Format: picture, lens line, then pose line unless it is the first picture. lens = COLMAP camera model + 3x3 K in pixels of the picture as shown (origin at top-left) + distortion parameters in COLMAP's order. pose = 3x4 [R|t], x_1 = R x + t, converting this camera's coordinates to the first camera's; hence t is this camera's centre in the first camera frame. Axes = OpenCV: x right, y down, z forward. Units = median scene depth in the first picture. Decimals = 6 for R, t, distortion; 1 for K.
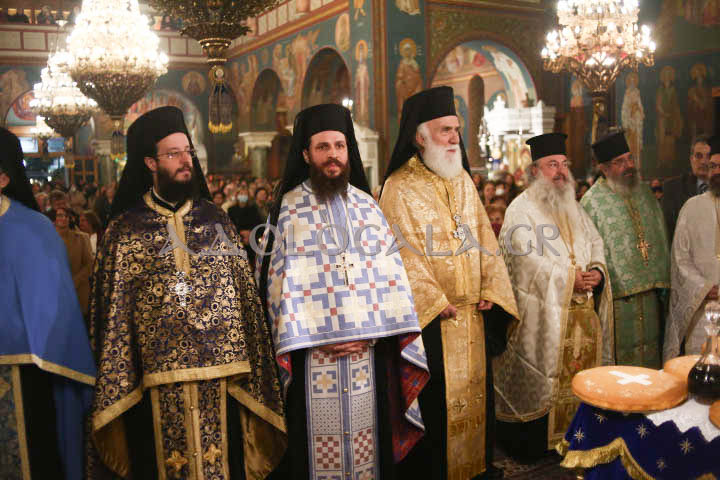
lens RADIAL K [[705.0, 0, 356.4], [0, 705.0, 238.5], [0, 0, 1]] dist [-0.143978, 0.085944]
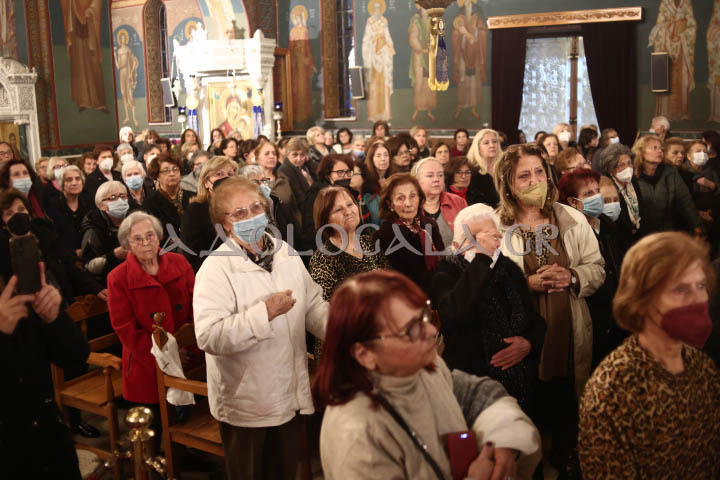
lens RADIAL K [[705.0, 0, 356.4], [0, 705.0, 238.5], [0, 0, 1]] dist [-0.143978, 0.085944]
pose [[0.863446, -0.089097, 0.496510, -0.032566], [0.056831, 0.995193, 0.079753, -0.029442], [-0.501229, -0.040645, 0.864360, 0.294975]]
